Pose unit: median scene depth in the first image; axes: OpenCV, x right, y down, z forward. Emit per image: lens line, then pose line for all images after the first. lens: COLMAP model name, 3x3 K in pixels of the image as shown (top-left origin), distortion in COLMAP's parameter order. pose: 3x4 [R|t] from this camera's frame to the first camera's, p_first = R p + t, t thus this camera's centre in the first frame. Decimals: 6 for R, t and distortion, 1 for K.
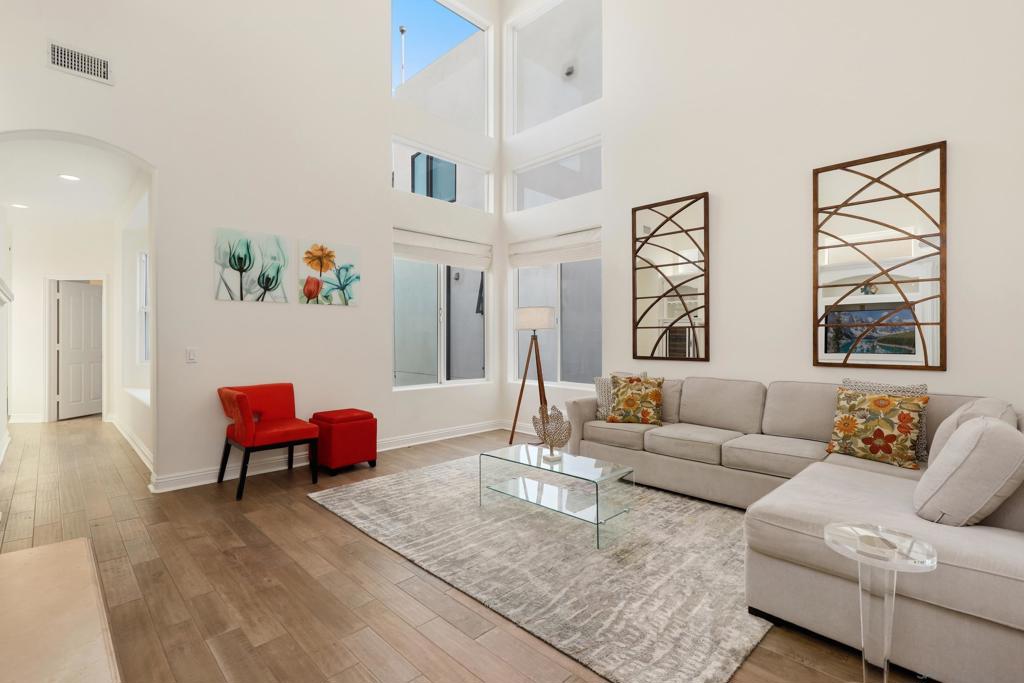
lens RADIAL K [[463.0, 0, 523.4], [0, 463.0, 338.1], [0, 0, 1]] dist [-0.010937, 0.001029]
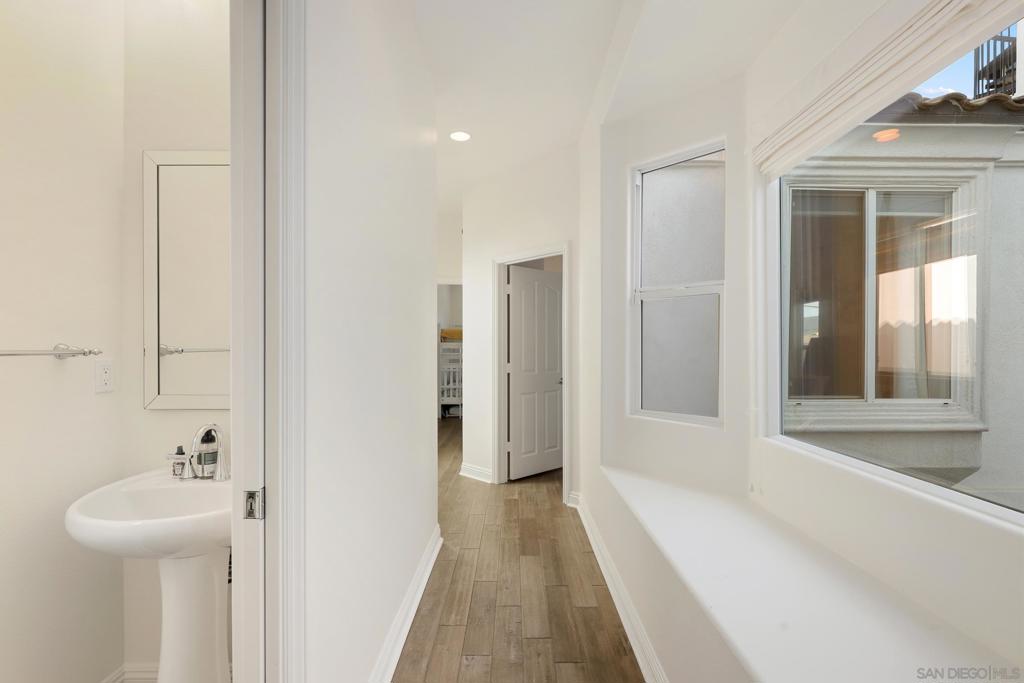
lens RADIAL K [[463.0, 0, 514.3], [0, 463.0, 345.3], [0, 0, 1]] dist [-0.010937, 0.001029]
pose [[0.693765, -0.000568, -0.720201, -0.541977], [0.002241, 0.999997, 0.001370, -0.014069], [0.720198, -0.002564, 0.693764, 0.555711]]
